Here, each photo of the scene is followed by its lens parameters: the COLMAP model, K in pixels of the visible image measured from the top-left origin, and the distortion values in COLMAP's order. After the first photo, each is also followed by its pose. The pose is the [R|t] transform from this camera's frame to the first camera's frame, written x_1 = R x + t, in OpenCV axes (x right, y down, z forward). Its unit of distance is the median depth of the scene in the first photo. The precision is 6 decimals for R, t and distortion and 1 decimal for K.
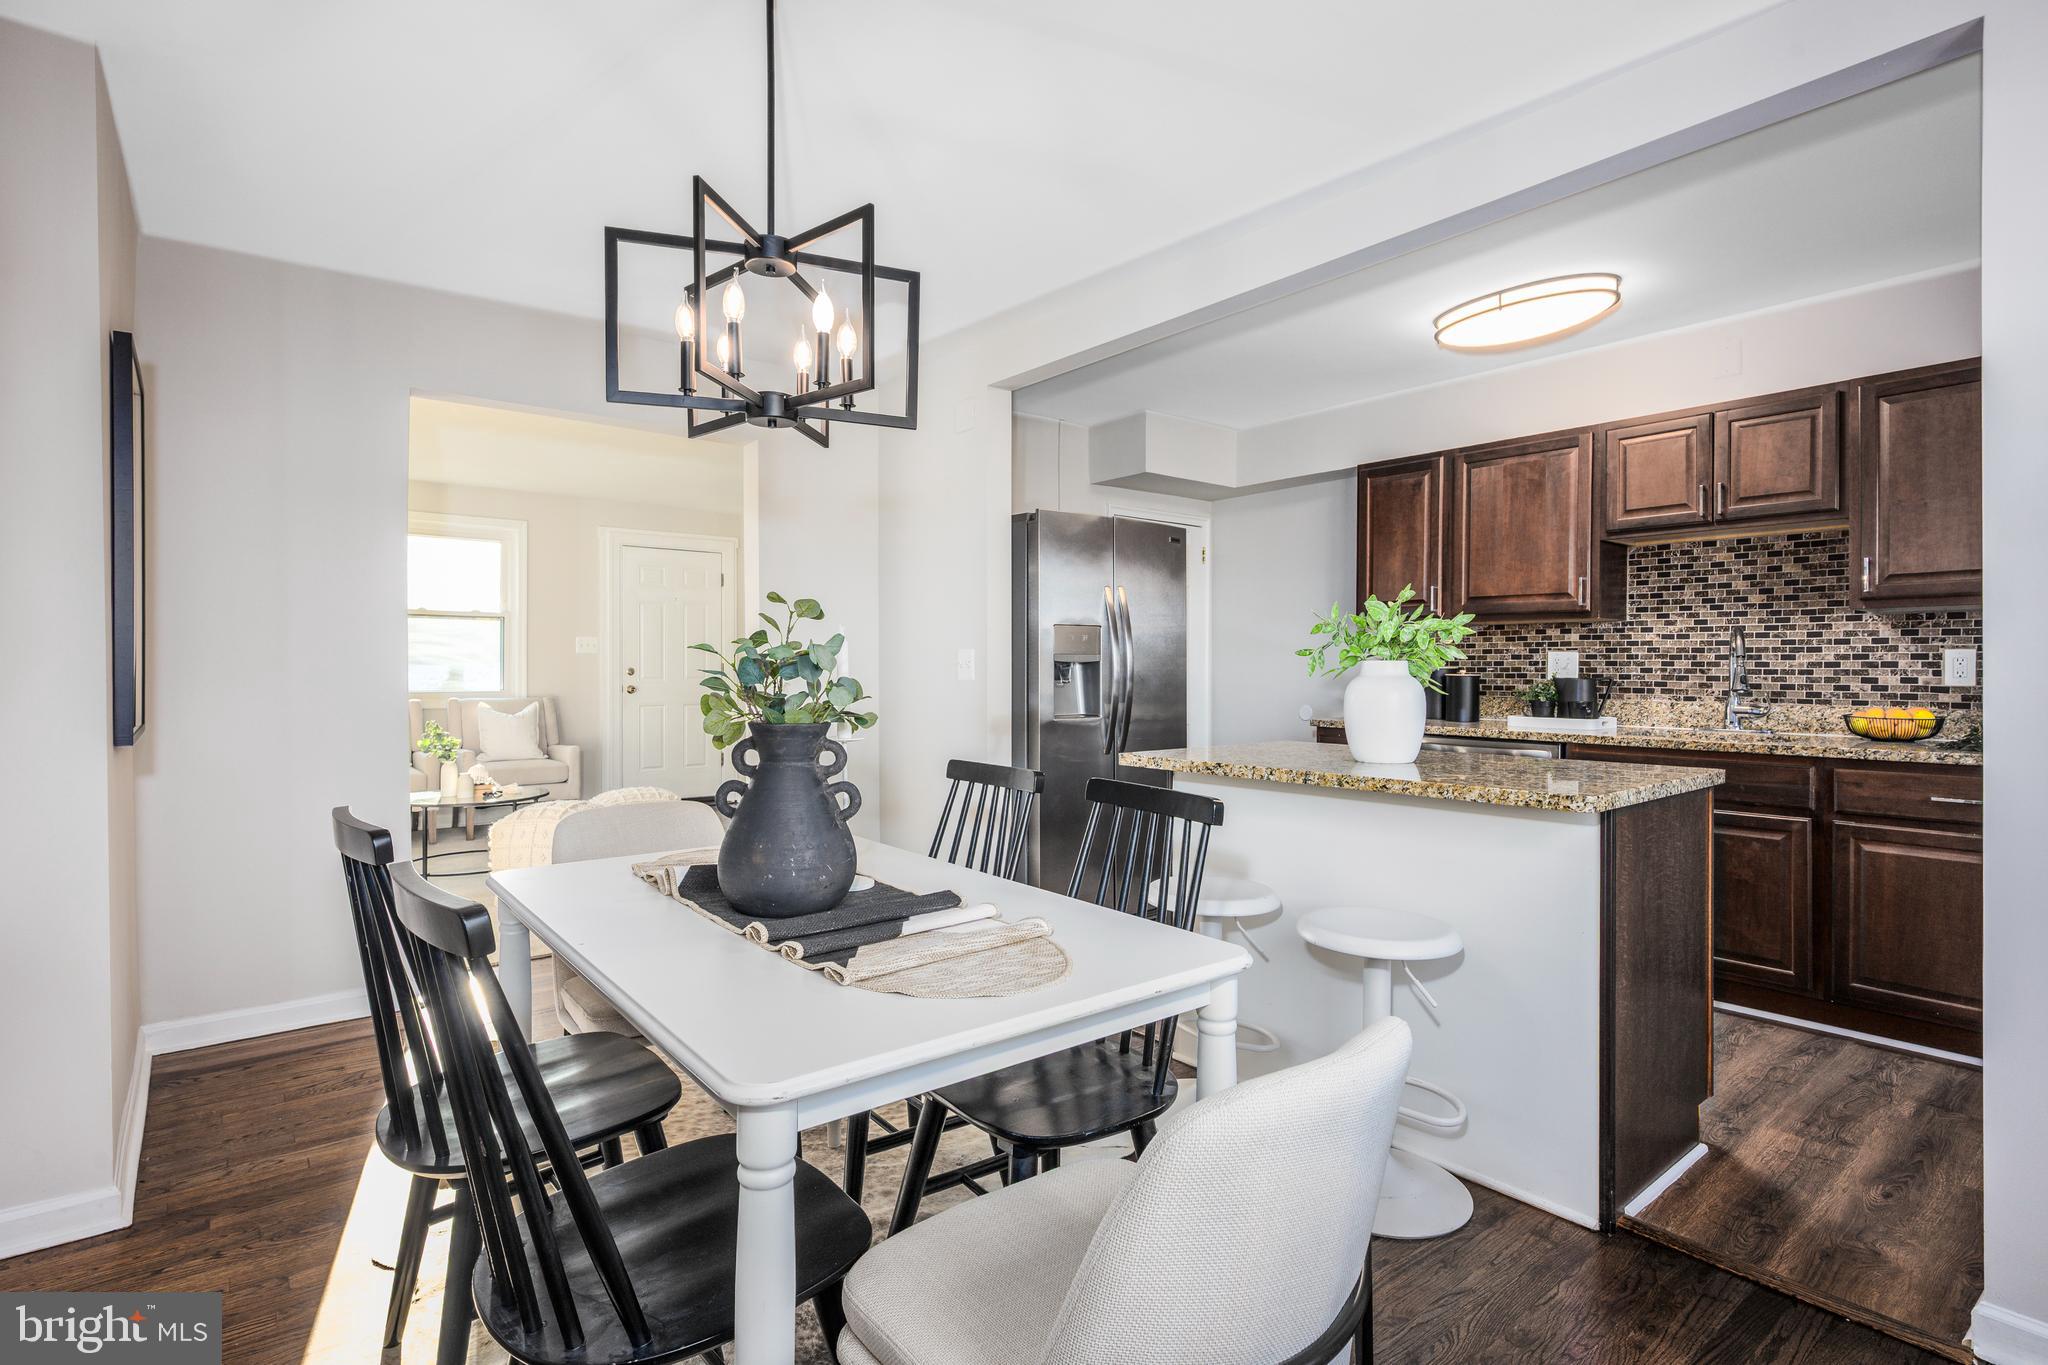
lens RADIAL K [[992.0, 0, 1021.2], [0, 992.0, 671.4], [0, 0, 1]] dist [-0.002126, 0.000689]
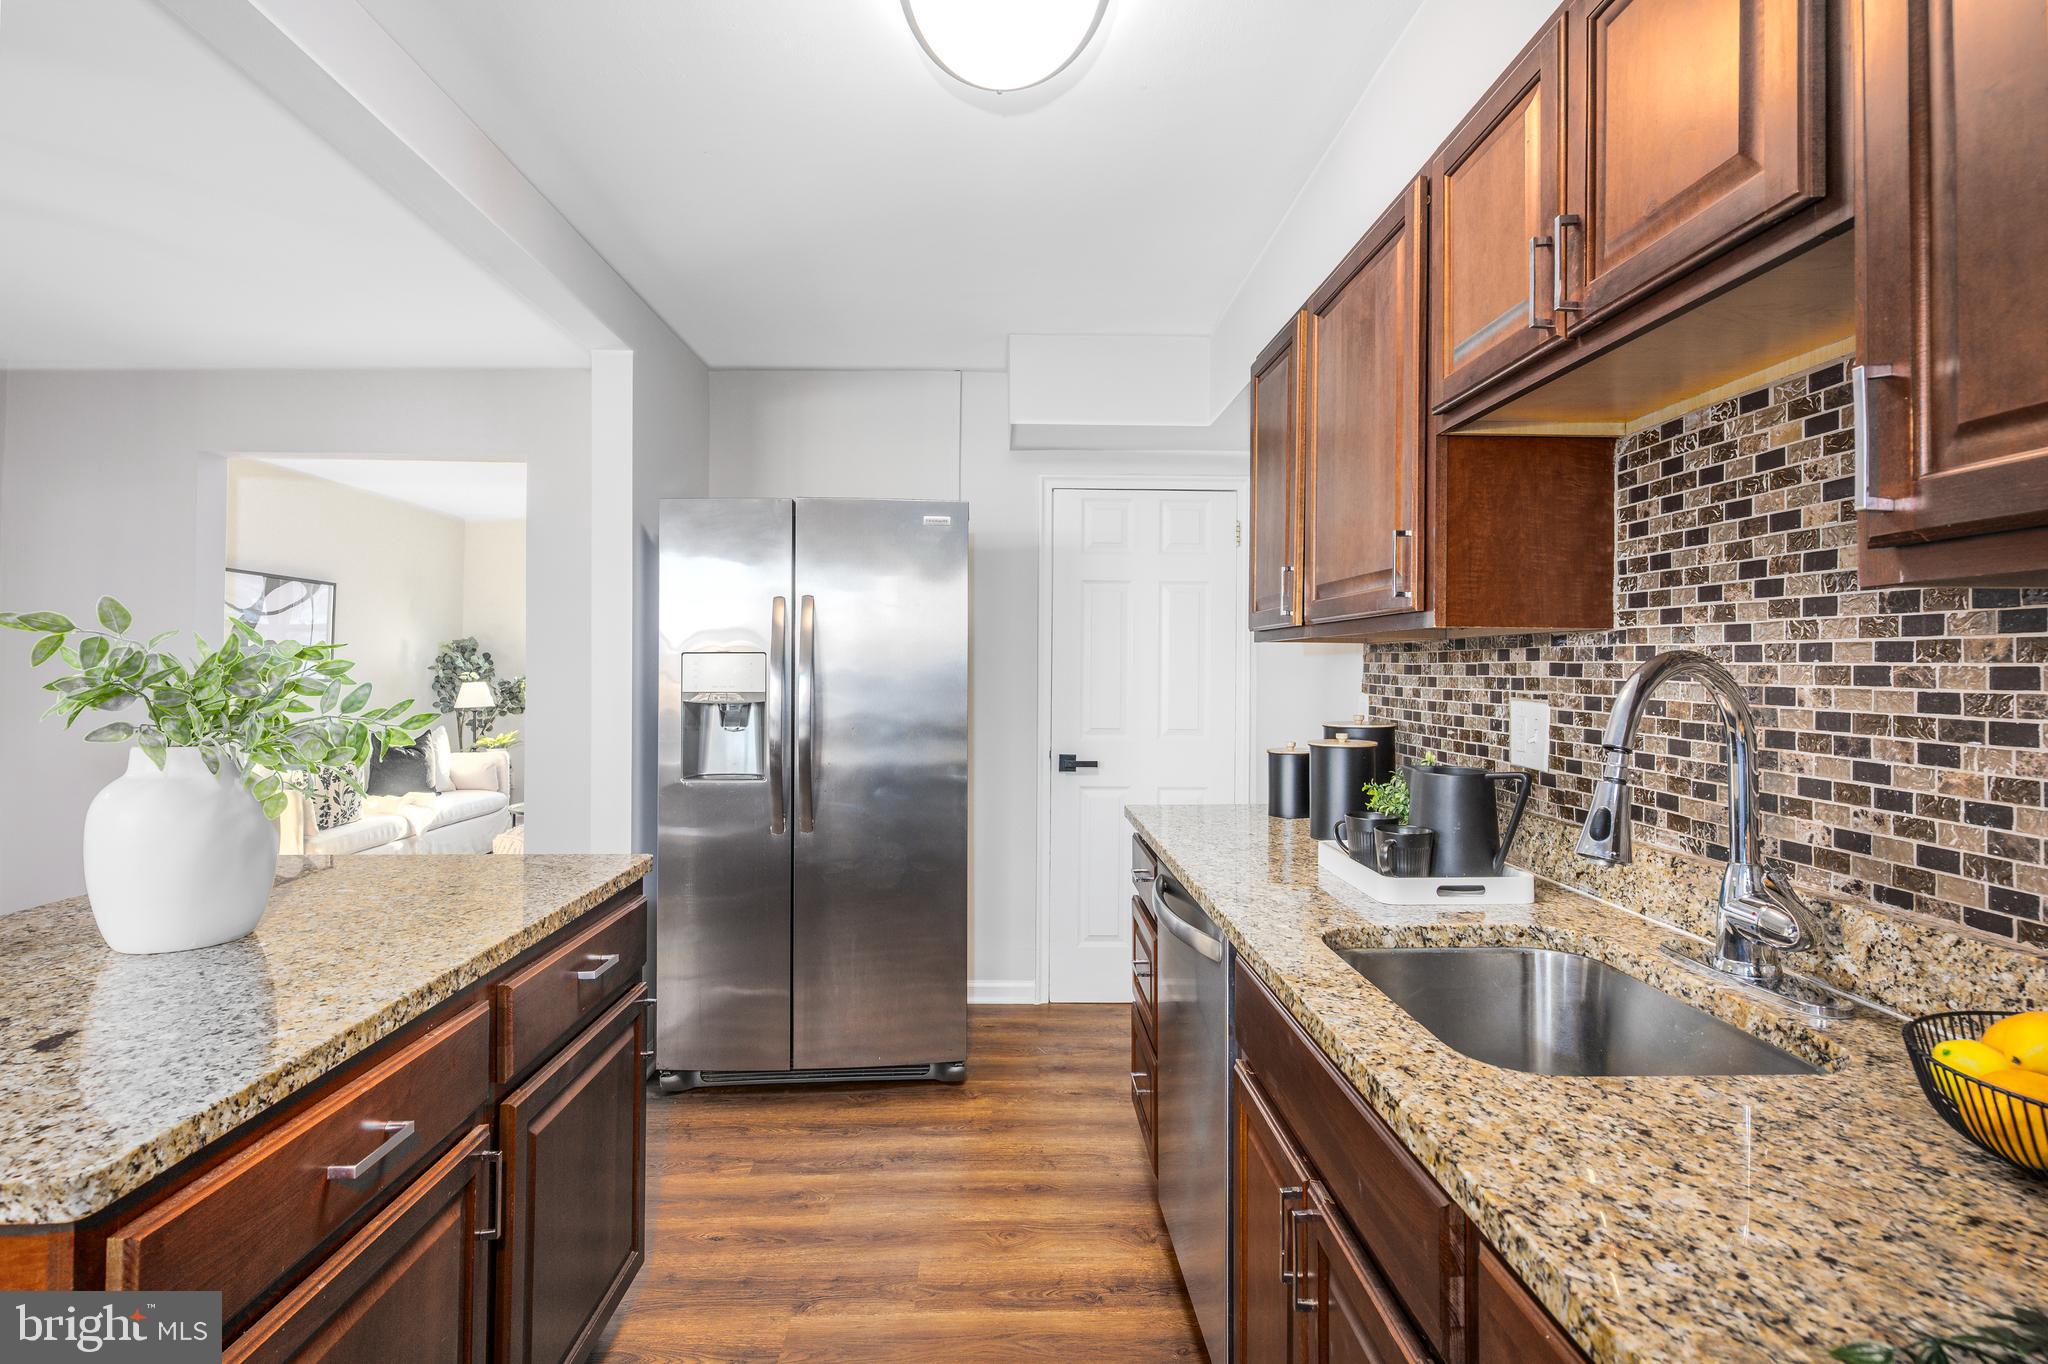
lens RADIAL K [[992.0, 0, 1008.4], [0, 992.0, 653.4], [0, 0, 1]] dist [-0.002126, 0.000689]
pose [[0.788642, -0.007151, -0.614811, 0.728130], [-0.005877, 0.999799, -0.019168, -0.036028], [0.614824, 0.018730, 0.788442, 0.600538]]
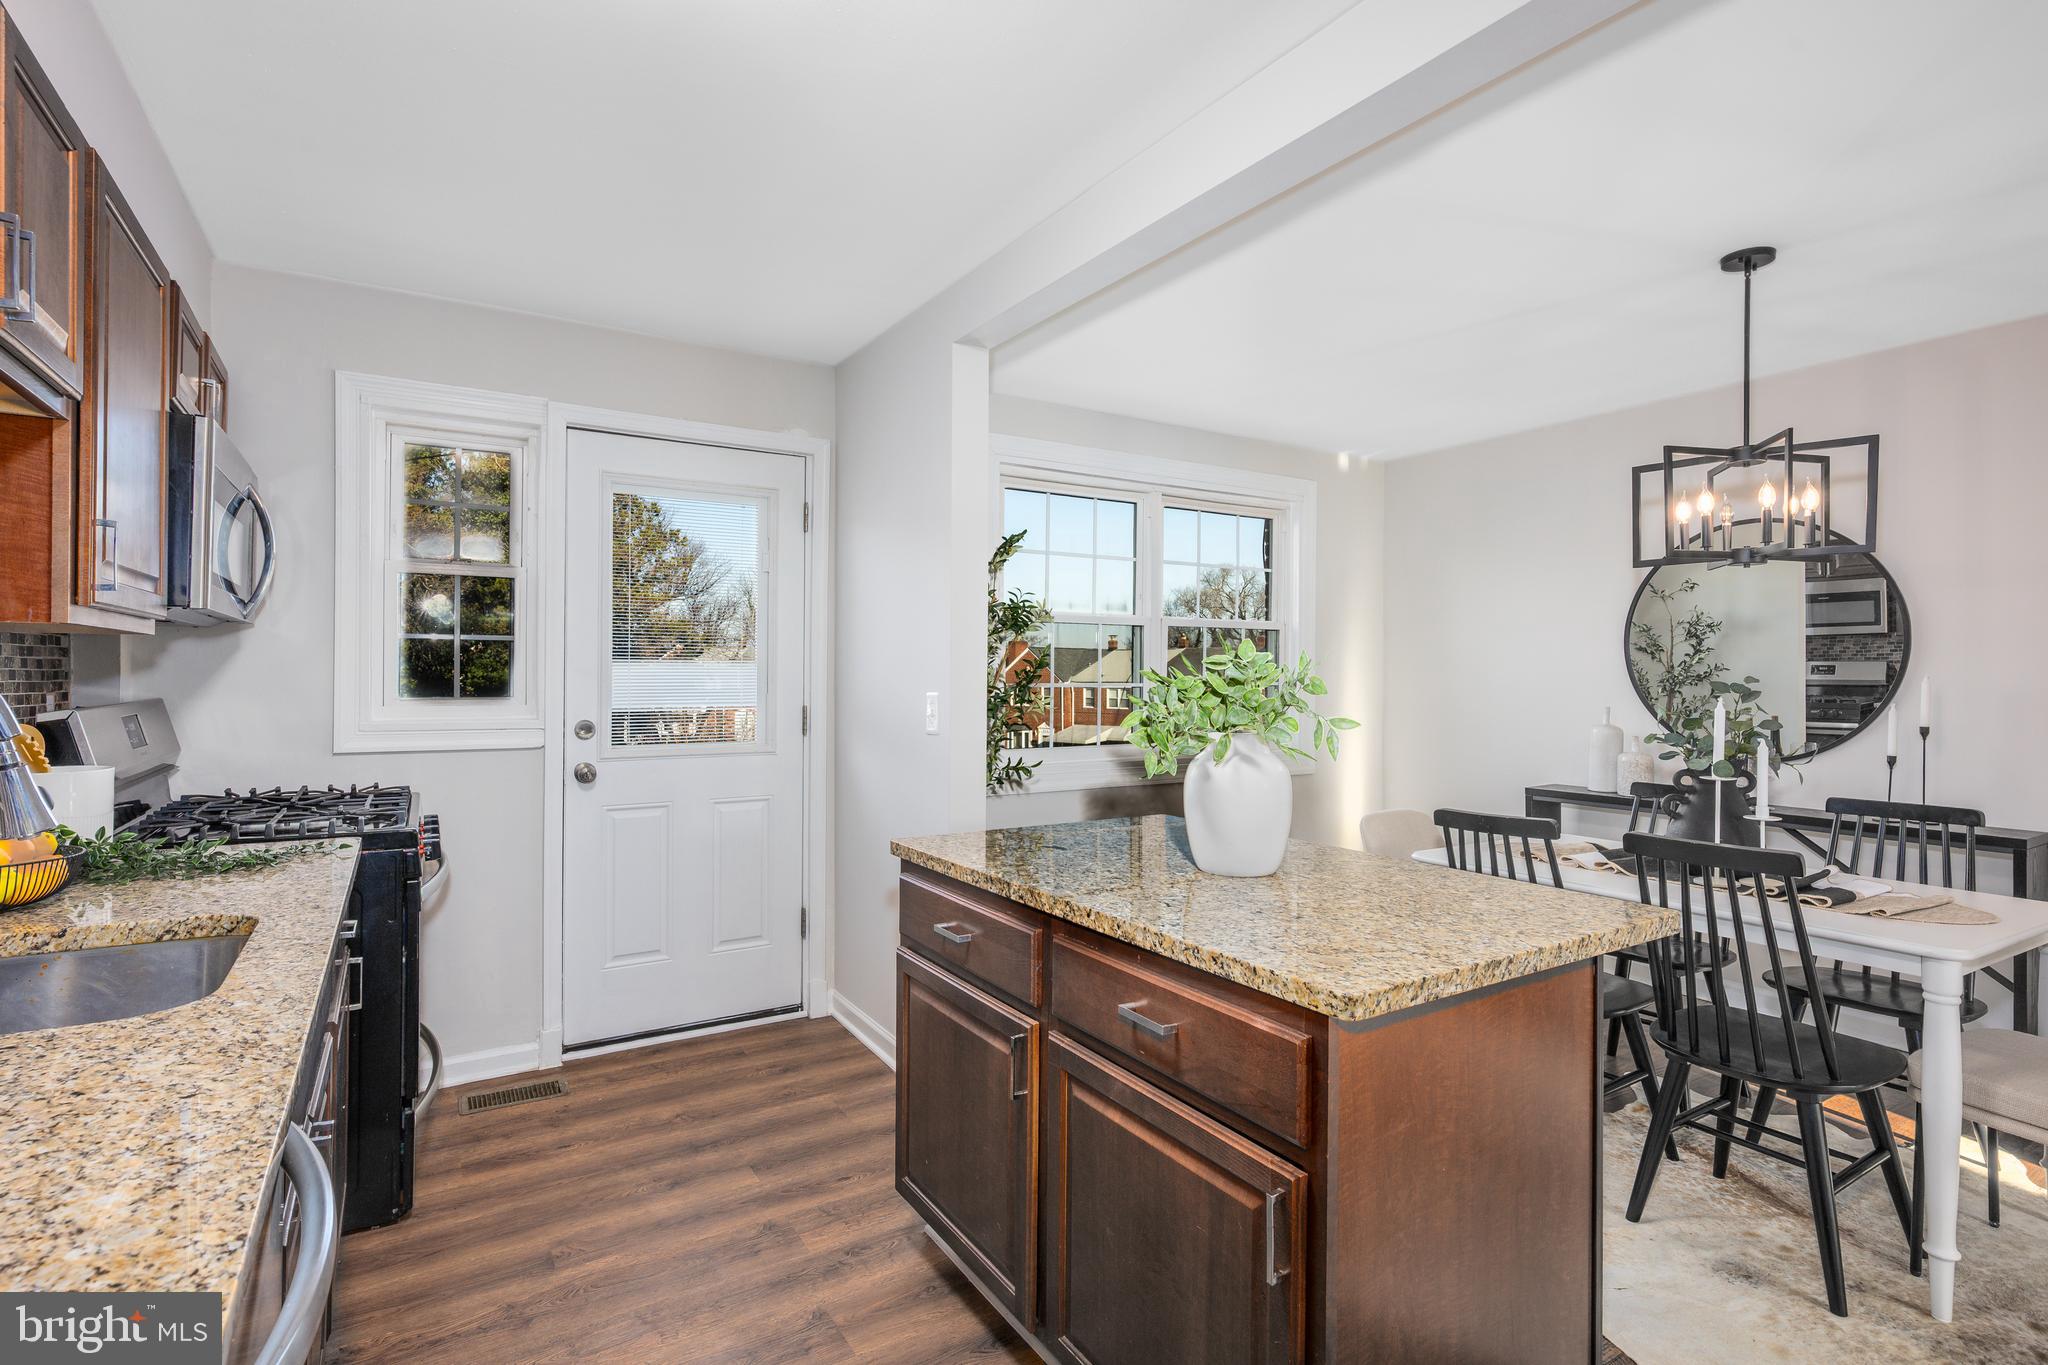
lens RADIAL K [[992.0, 0, 1012.8], [0, 992.0, 676.0], [0, 0, 1]] dist [-0.002126, 0.000689]
pose [[-0.991351, -0.007070, 0.131050, 0.307612], [-0.005960, 0.999943, 0.008863, -0.040754], [-0.131105, 0.008005, -0.991336, 1.237024]]
